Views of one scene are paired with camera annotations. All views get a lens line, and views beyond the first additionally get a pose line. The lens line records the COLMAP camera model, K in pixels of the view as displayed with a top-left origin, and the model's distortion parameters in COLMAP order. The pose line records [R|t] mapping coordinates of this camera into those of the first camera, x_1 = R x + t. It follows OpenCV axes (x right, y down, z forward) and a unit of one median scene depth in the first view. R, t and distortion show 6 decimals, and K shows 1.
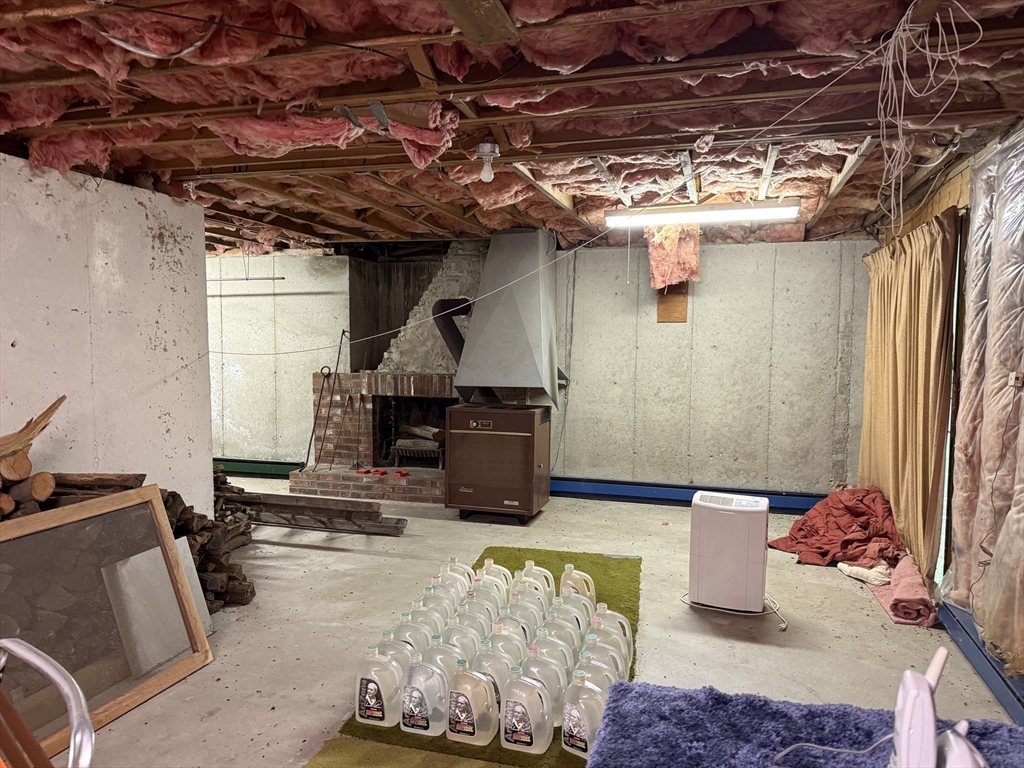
lens RADIAL K [[719.5, 0, 518.7], [0, 719.5, 379.8], [0, 0, 1]] dist [-0.005131, -0.023308]
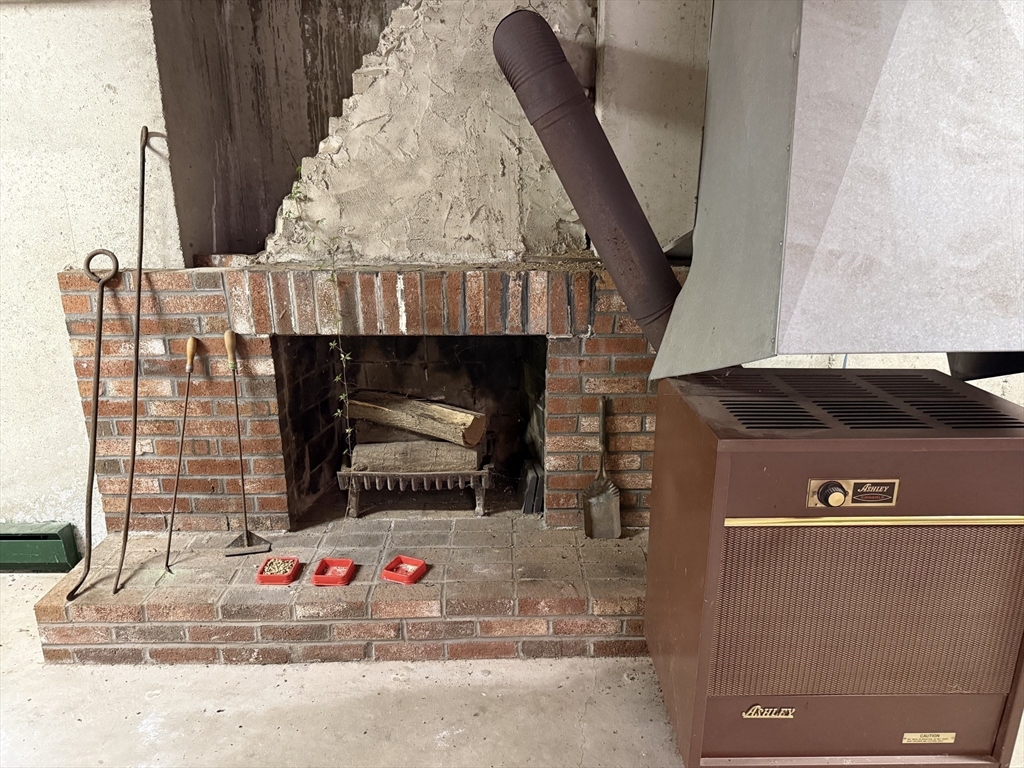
lens RADIAL K [[719.5, 0, 504.1], [0, 719.5, 391.9], [0, 0, 1]] dist [-0.005131, -0.023308]
pose [[0.956529, -0.091619, 0.276873, -0.192619], [0.022309, 0.969577, 0.243766, -0.031368], [-0.290783, -0.226992, 0.929473, 0.646626]]
